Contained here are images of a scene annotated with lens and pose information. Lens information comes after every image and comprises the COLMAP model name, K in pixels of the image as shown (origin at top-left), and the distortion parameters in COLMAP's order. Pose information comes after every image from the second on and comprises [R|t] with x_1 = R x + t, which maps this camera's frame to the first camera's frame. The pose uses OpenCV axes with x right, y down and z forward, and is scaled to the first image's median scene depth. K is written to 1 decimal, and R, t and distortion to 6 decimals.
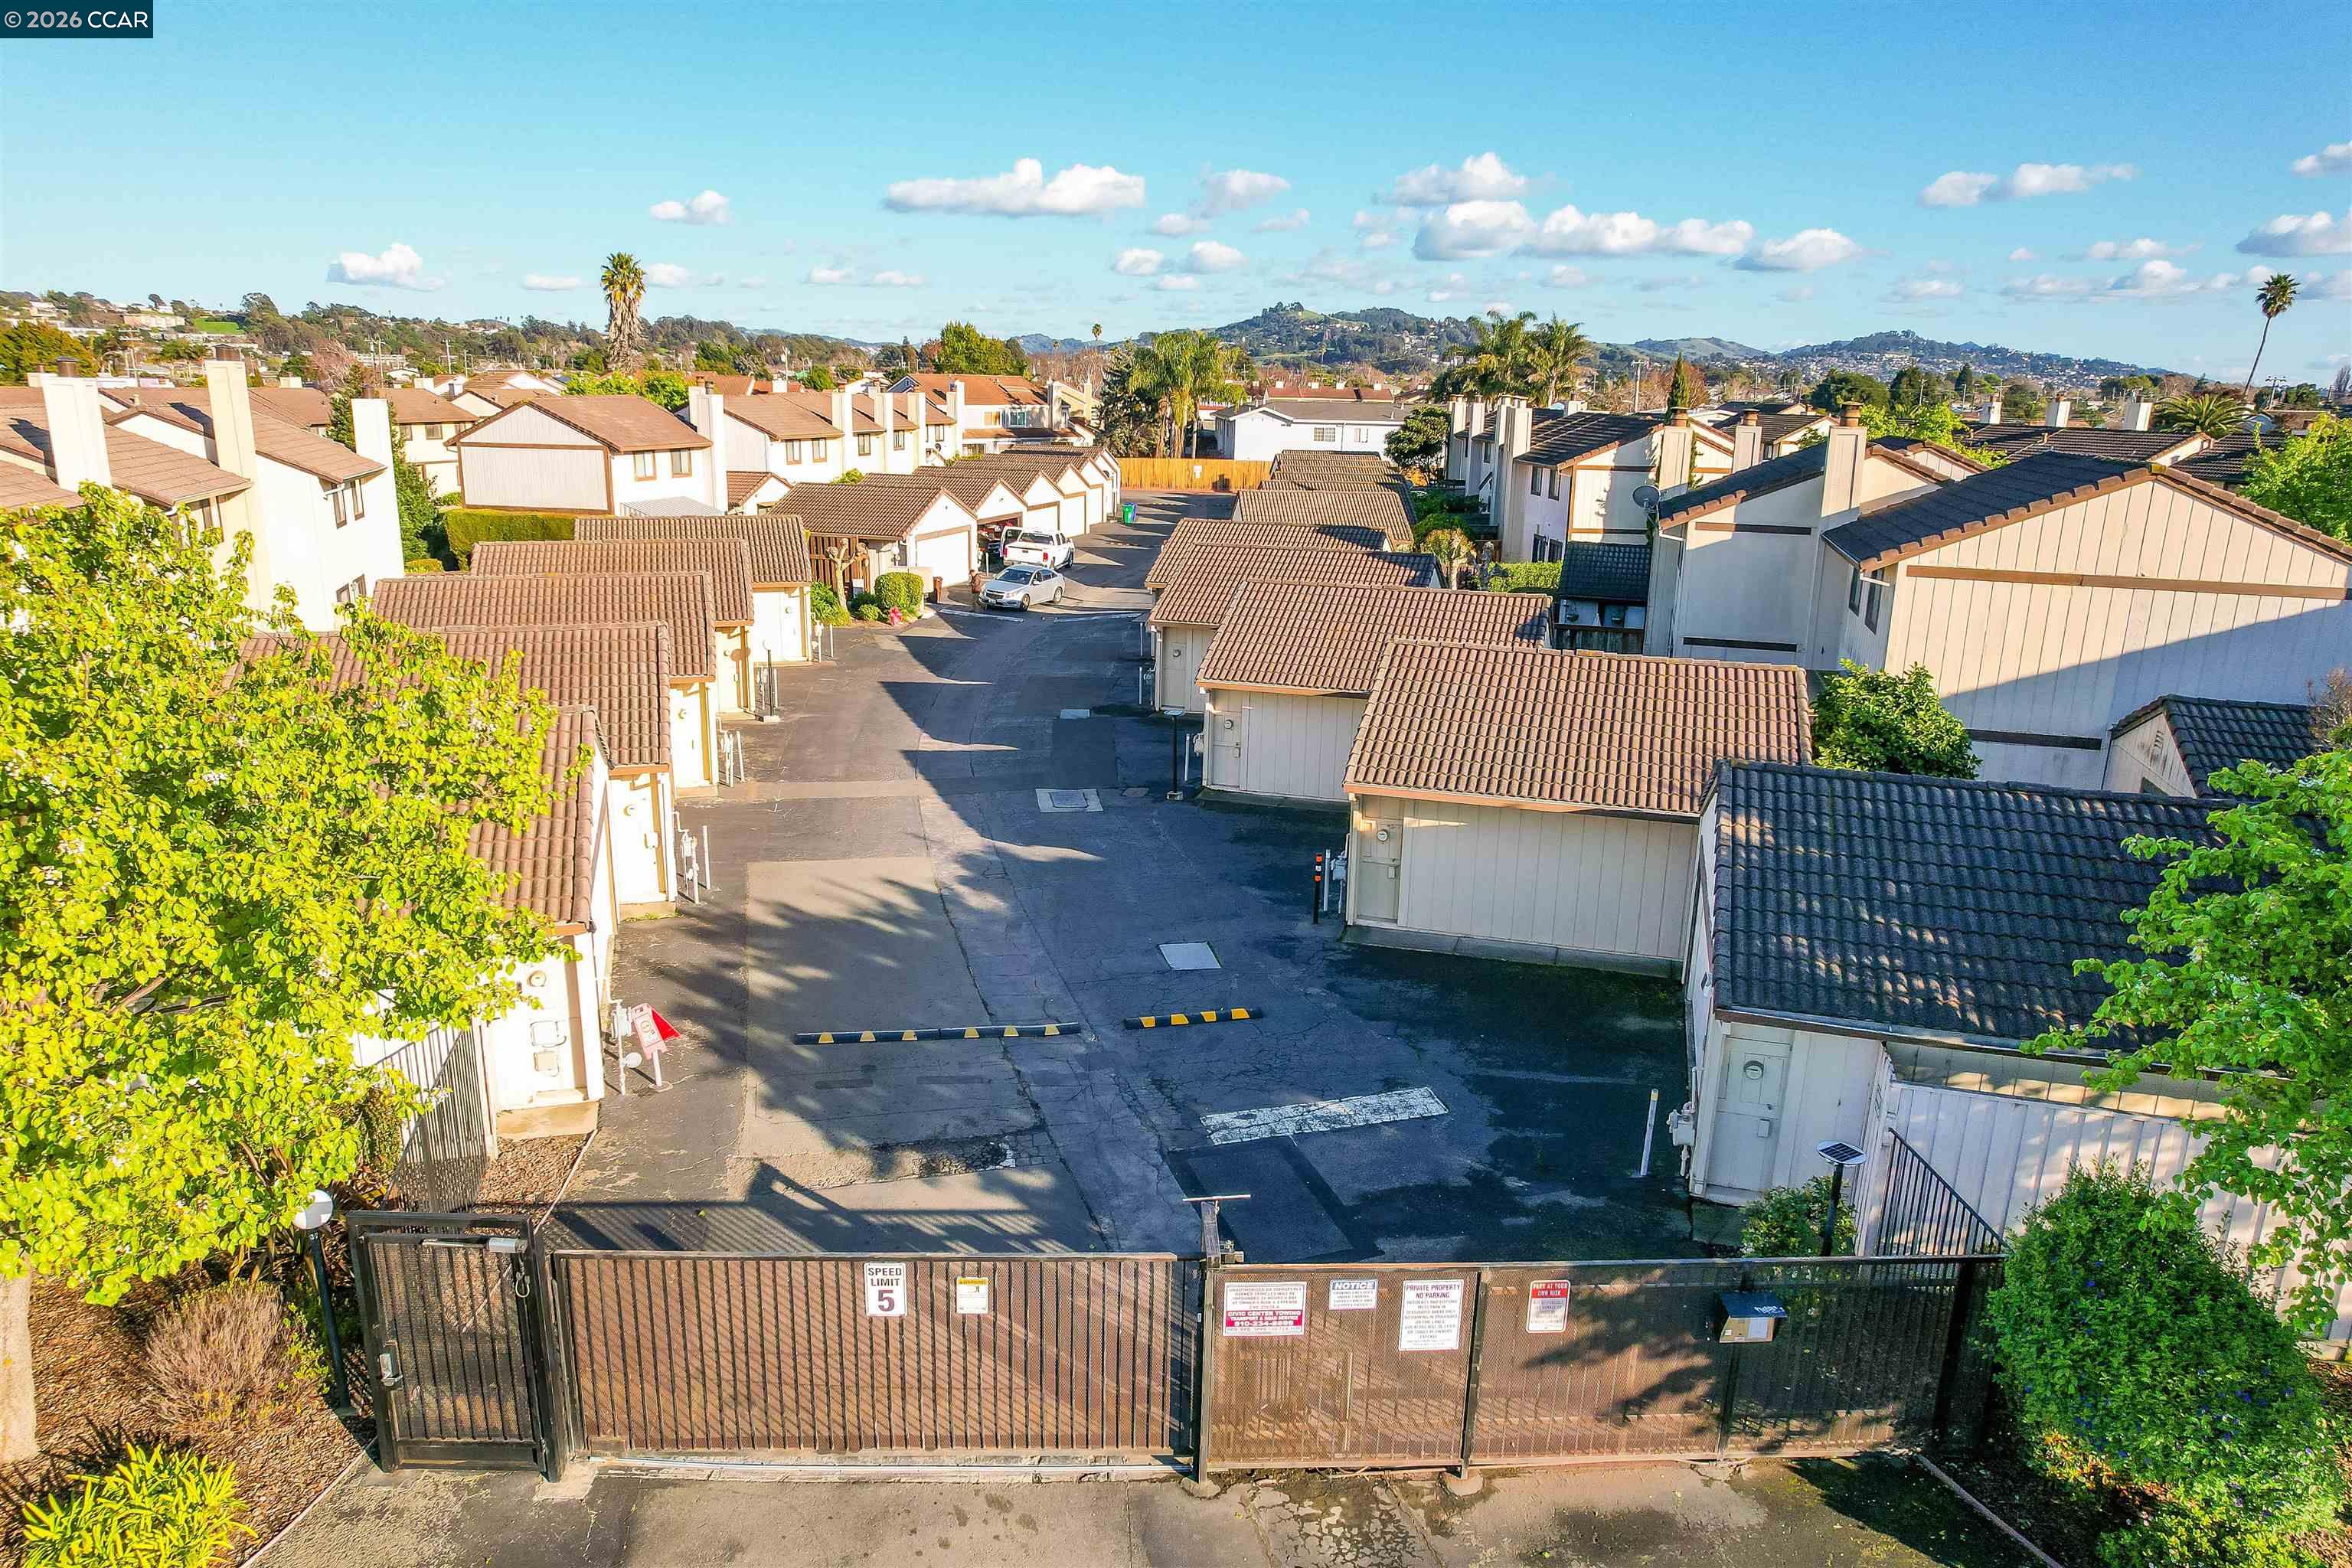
lens RADIAL K [[1539.9, 0, 1176.0], [0, 1539.9, 784.0], [0, 0, 1]] dist [-0.069494, 0.060429]
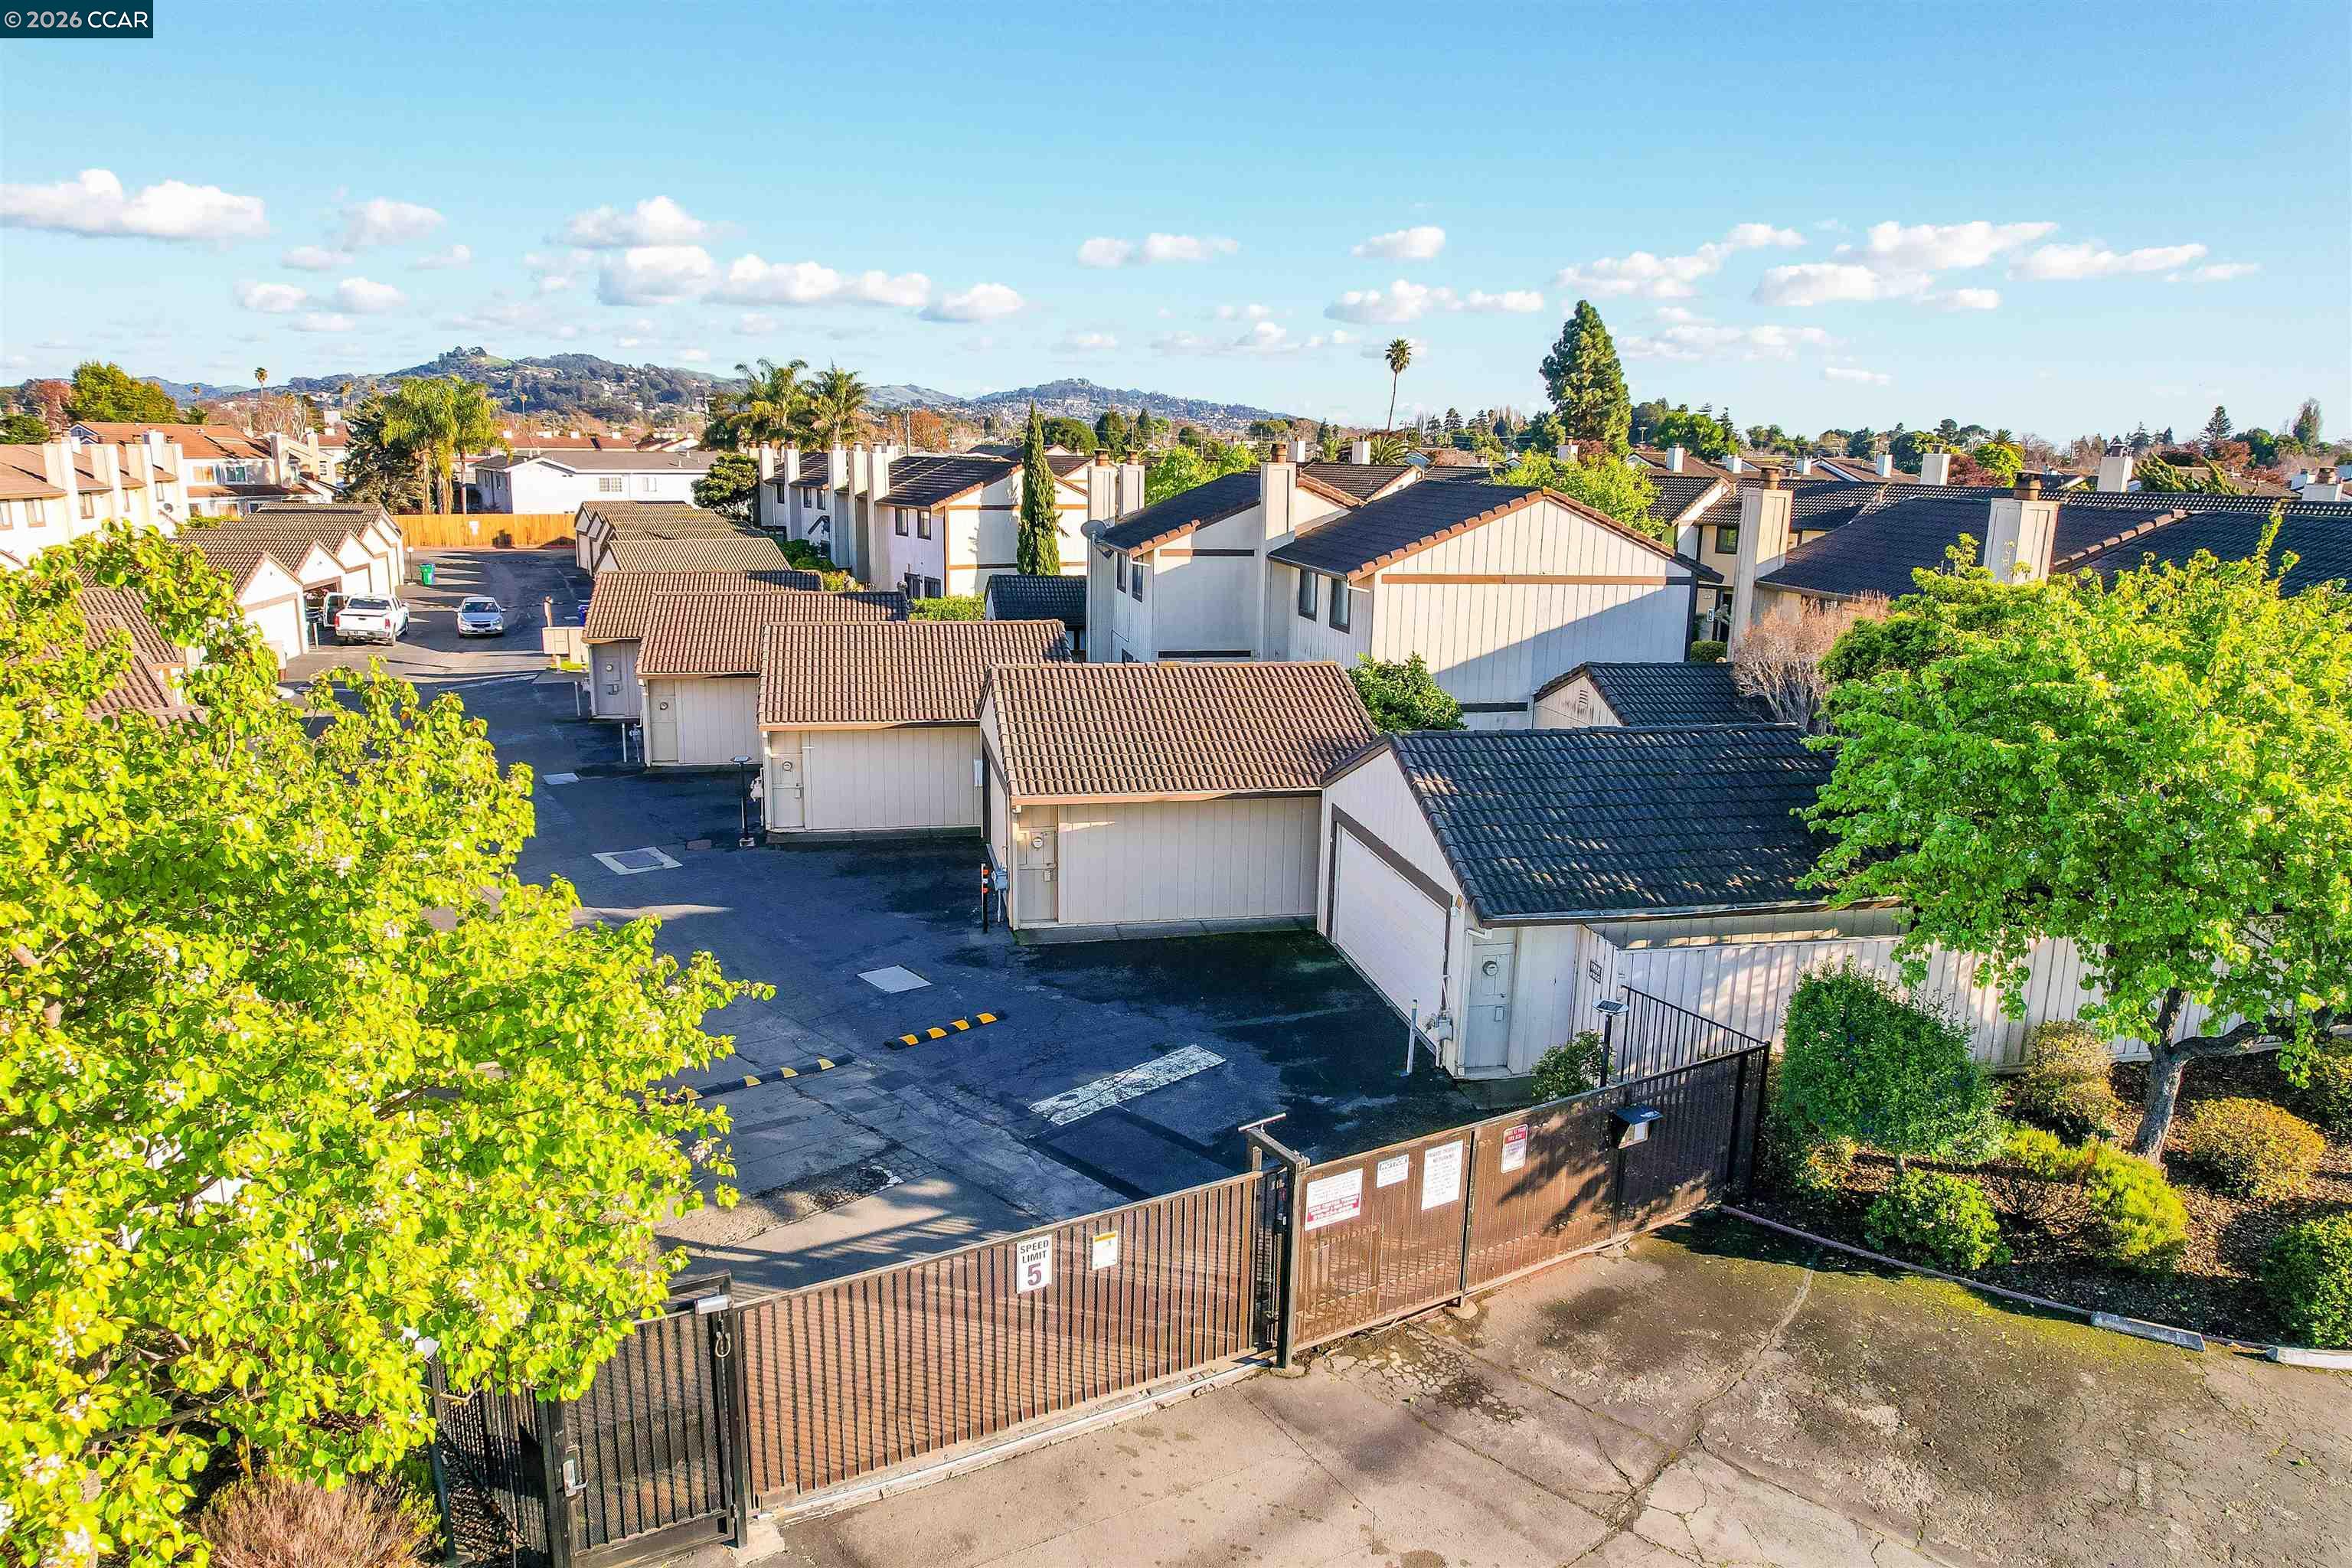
lens RADIAL K [[1539.9, 0, 1176.0], [0, 1539.9, 784.0], [0, 0, 1]] dist [-0.069494, 0.060429]
pose [[0.881900, -0.104659, 0.459672, -0.254767], [0.117950, 0.993020, -0.000199, 0.003667], [-0.456443, 0.054394, 0.888089, -0.008466]]
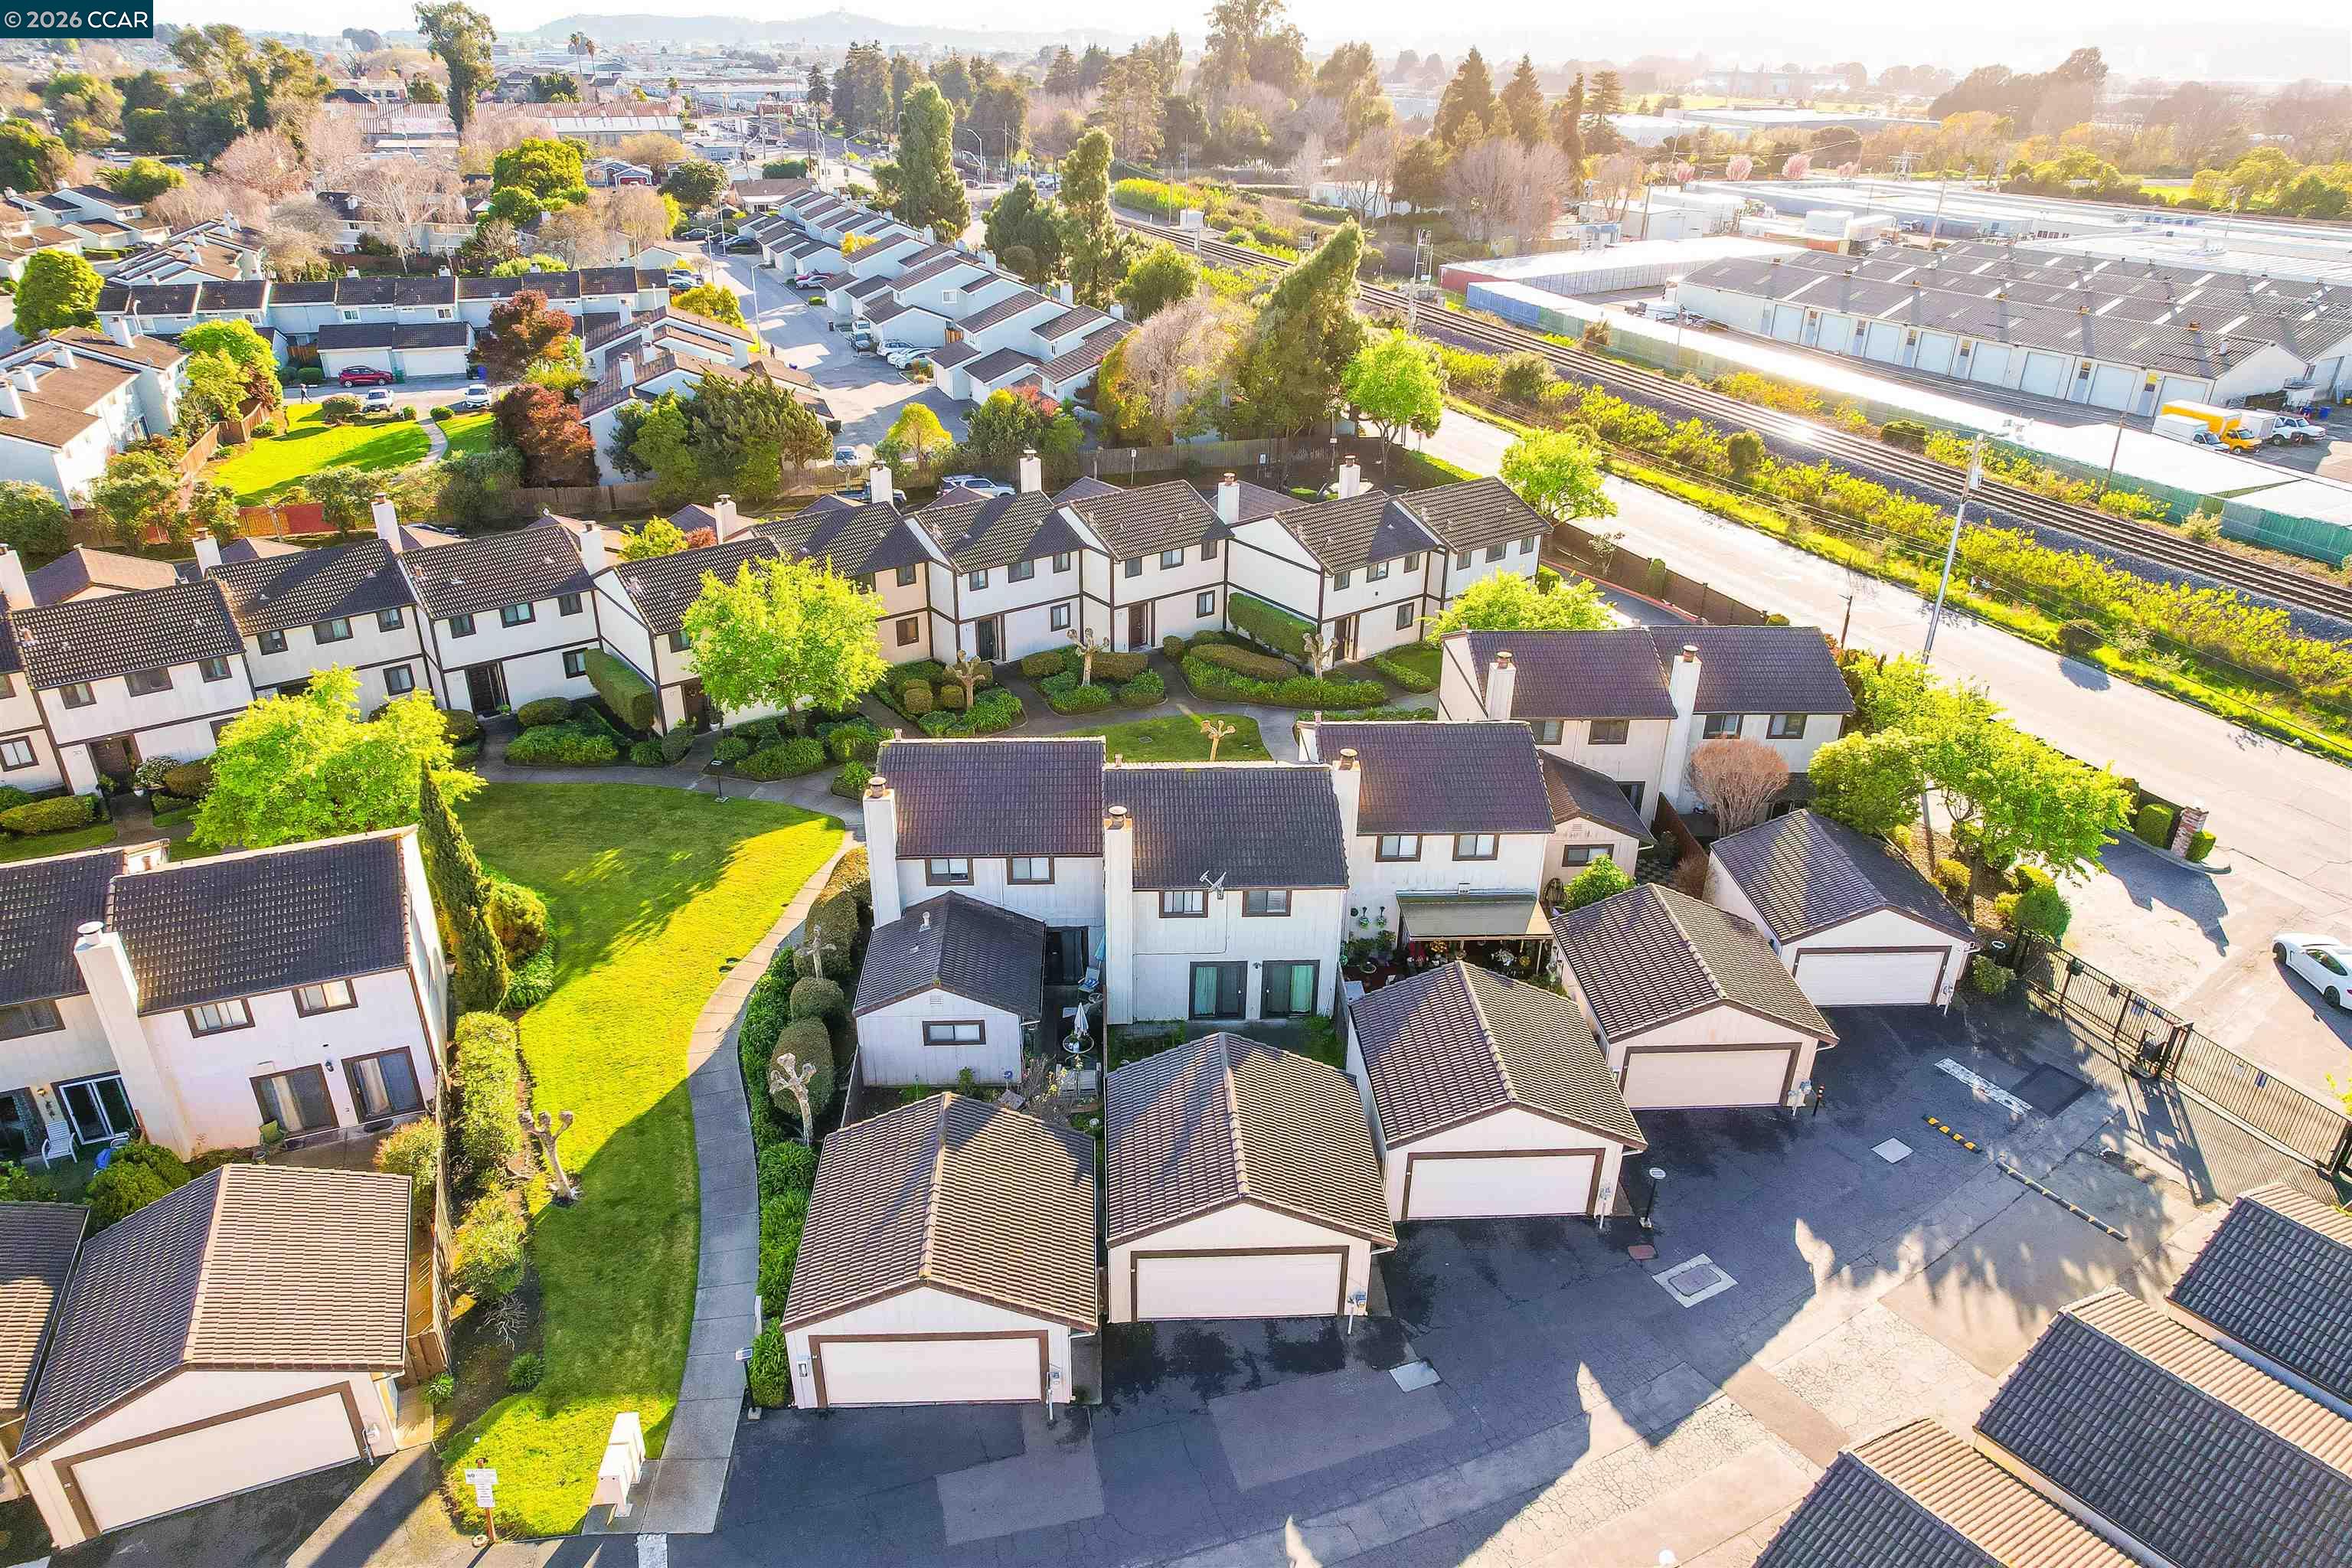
lens RADIAL K [[1539.9, 0, 1176.0], [0, 1539.9, 784.0], [0, 0, 1]] dist [-0.069494, 0.060429]
pose [[-0.323249, -0.448096, 0.833498, -0.979994], [0.235444, 0.815005, 0.529465, -1.345419], [-0.916557, 0.367391, -0.157949, 1.759565]]
